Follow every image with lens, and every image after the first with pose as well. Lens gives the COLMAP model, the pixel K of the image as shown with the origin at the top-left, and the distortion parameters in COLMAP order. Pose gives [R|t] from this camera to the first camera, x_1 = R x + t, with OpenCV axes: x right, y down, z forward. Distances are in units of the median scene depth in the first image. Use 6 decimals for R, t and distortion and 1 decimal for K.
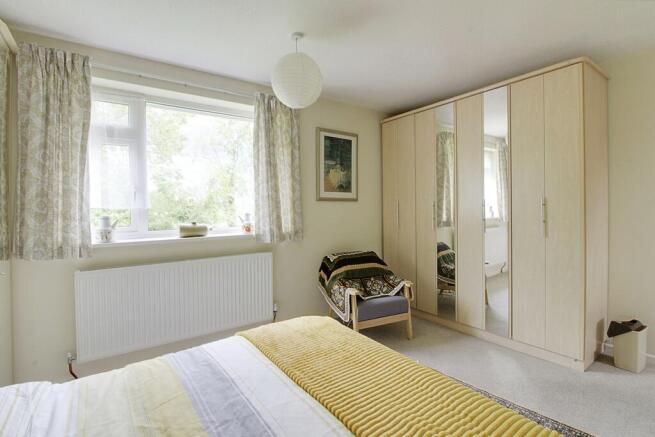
lens RADIAL K [[312.1, 0, 327.8], [0, 312.1, 213.3], [0, 0, 1]] dist [-0.001014, -0.001603]
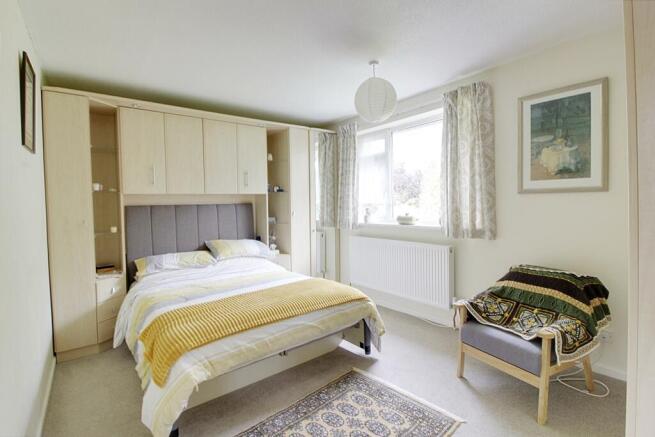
lens RADIAL K [[312.1, 0, 328.1], [0, 312.1, 214.0], [0, 0, 1]] dist [-0.001014, -0.001603]
pose [[0.044789, 0.045151, -0.997976, 0.718242], [0.001575, 0.998974, 0.045267, -0.024532], [0.998995, -0.003599, 0.044672, 0.484589]]
